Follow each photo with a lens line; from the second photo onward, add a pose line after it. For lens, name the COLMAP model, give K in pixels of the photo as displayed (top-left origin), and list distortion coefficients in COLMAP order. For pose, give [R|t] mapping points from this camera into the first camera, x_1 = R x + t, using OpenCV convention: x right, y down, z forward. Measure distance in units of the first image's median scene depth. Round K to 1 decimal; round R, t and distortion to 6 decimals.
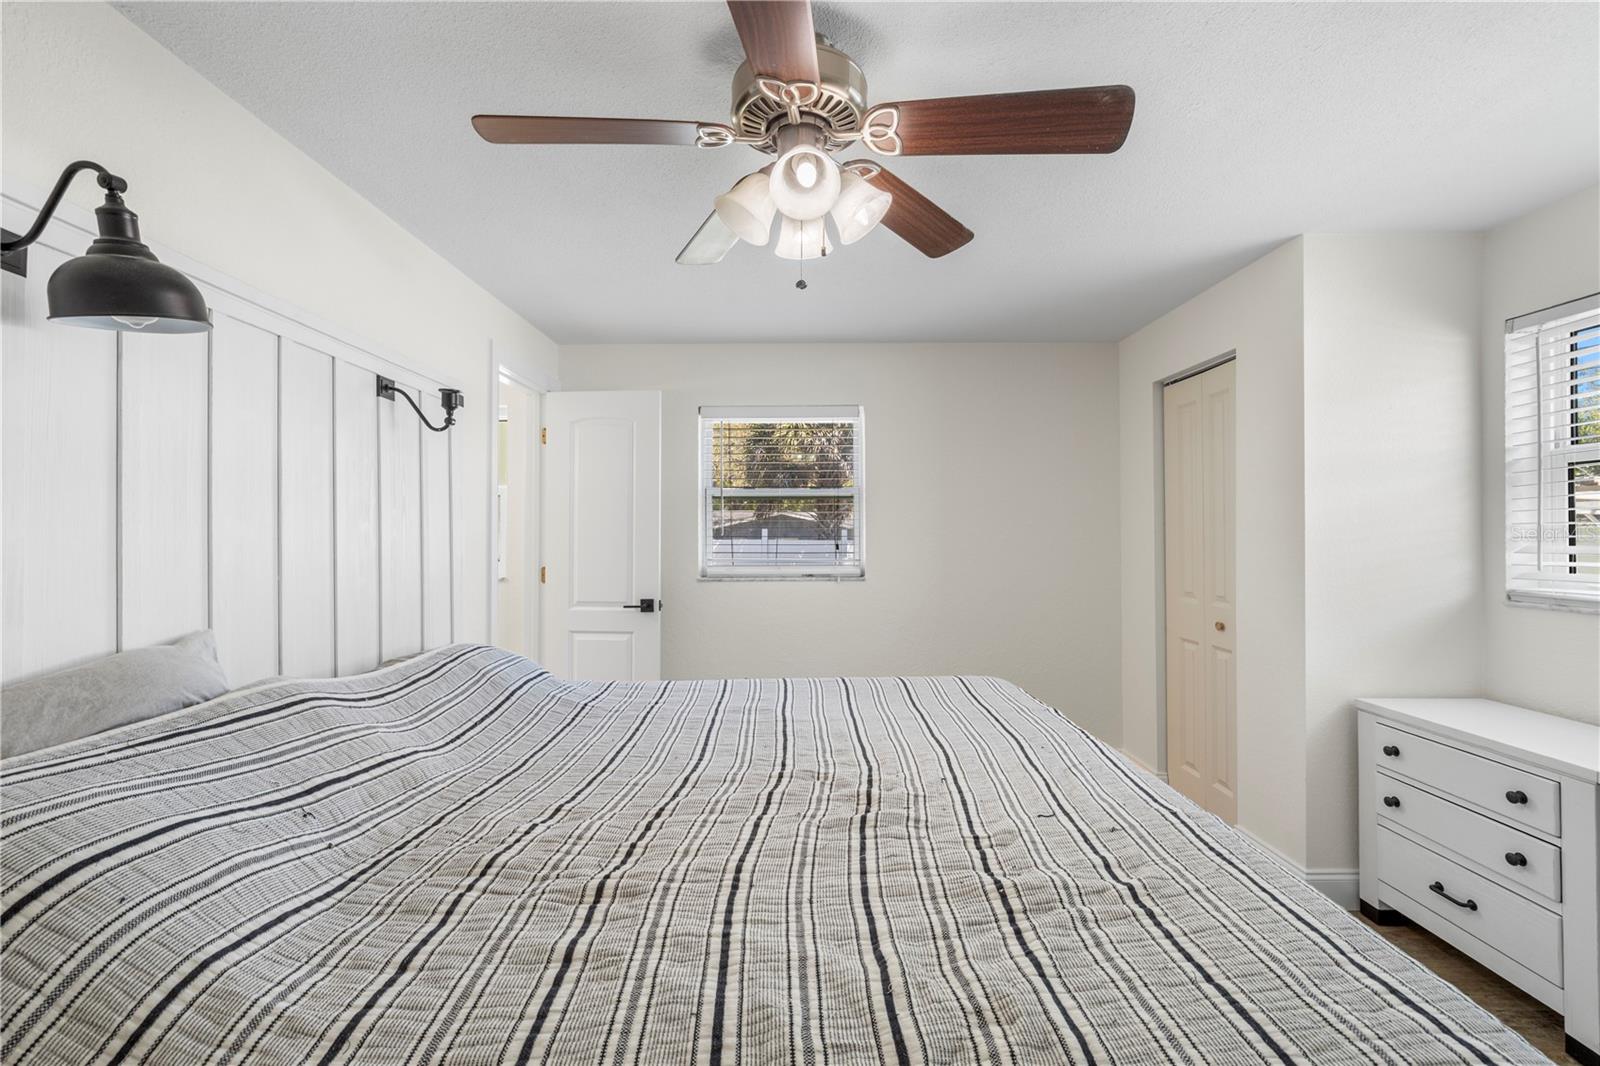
lens RADIAL K [[677.6, 0, 800.7], [0, 677.6, 521.5], [0, 0, 1]] dist [0.003337, 0.000029]
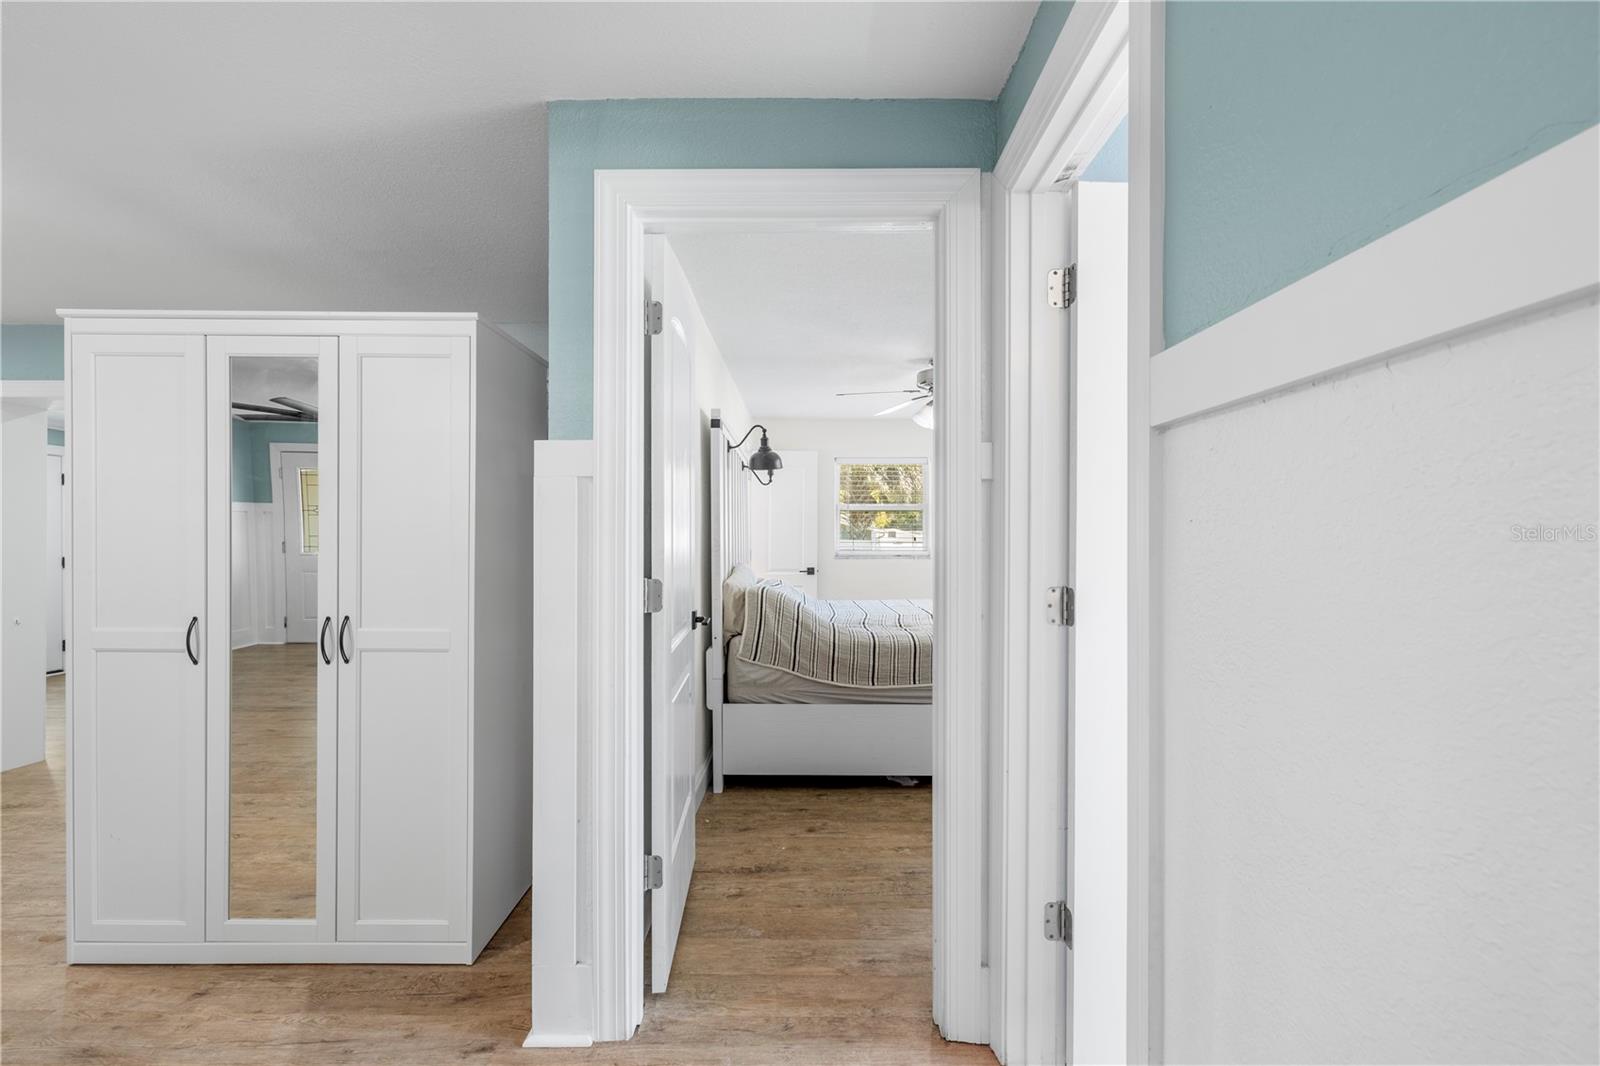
lens RADIAL K [[677.6, 0, 797.0], [0, 677.6, 533.5], [0, 0, 1]] dist [0.003337, 0.000029]
pose [[0.999954, -0.000403, -0.009609, -0.378835], [0.000530, 0.999912, 0.013253, 0.000714], [0.009603, -0.013257, 0.999866, -1.226405]]
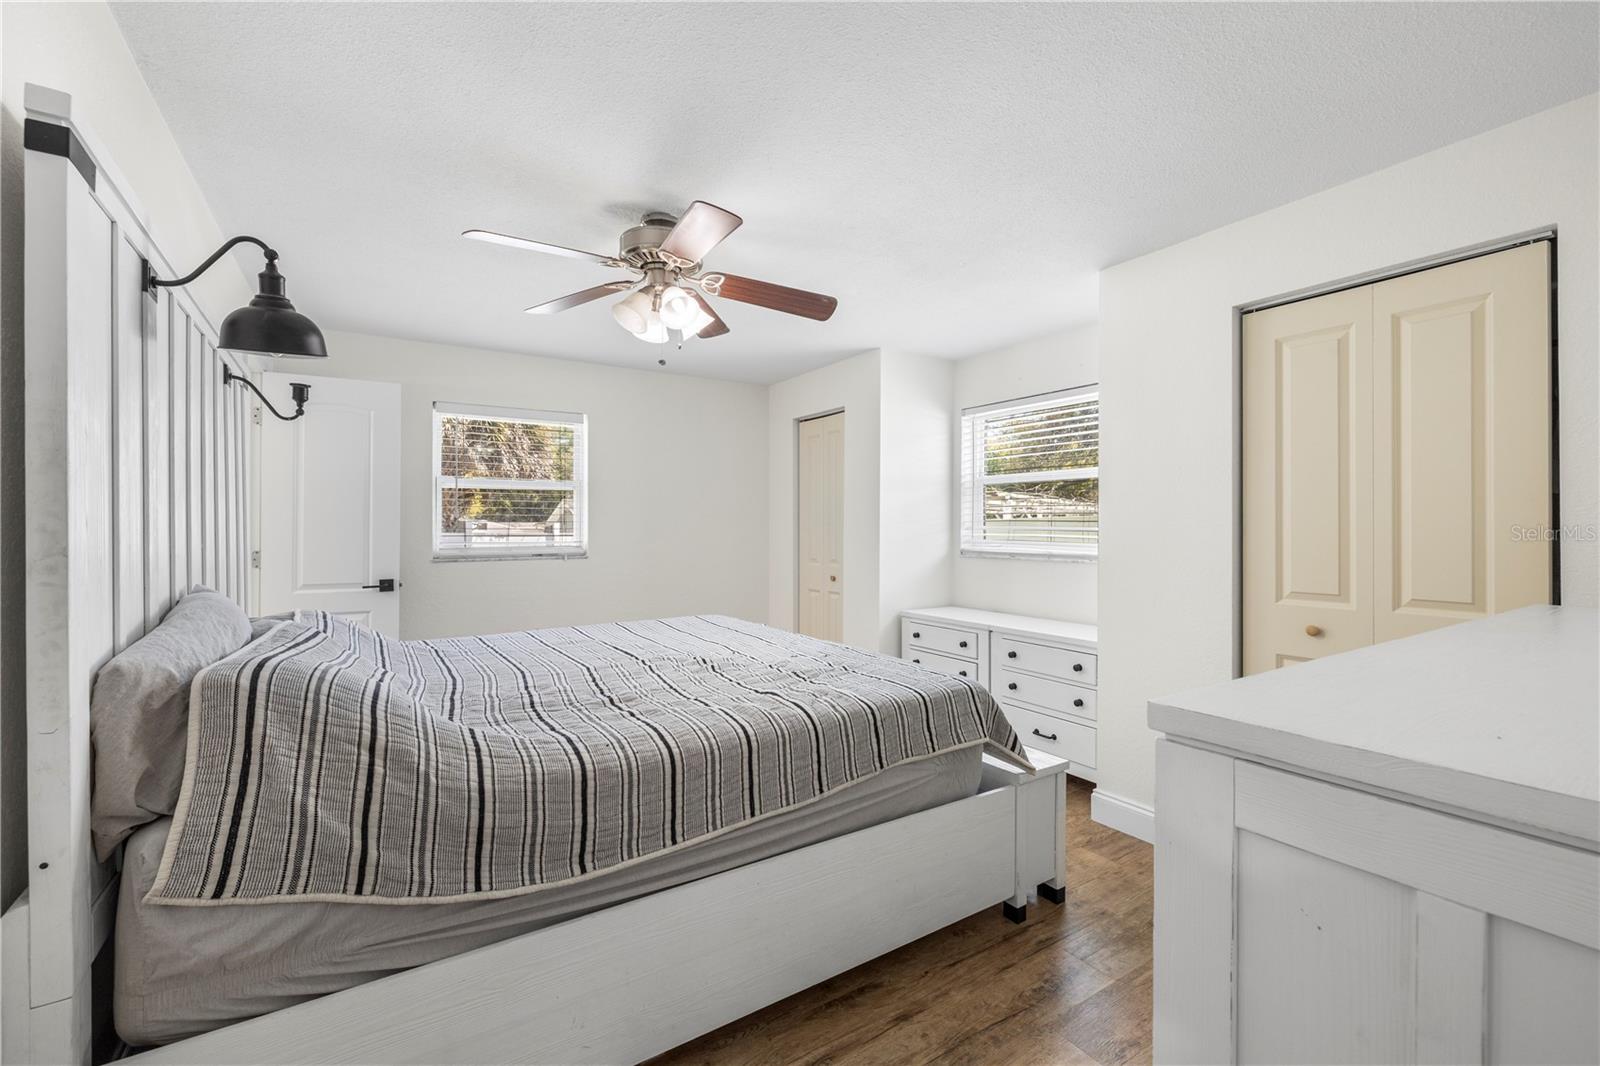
lens RADIAL K [[677.6, 0, 803.2], [0, 677.6, 525.2], [0, 0, 1]] dist [0.003337, 0.000029]
pose [[0.838869, 0.003562, 0.544321, -0.400157], [-0.010040, 0.999910, 0.008930, 0.020862], [-0.544240, -0.012956, 0.838829, -0.383699]]
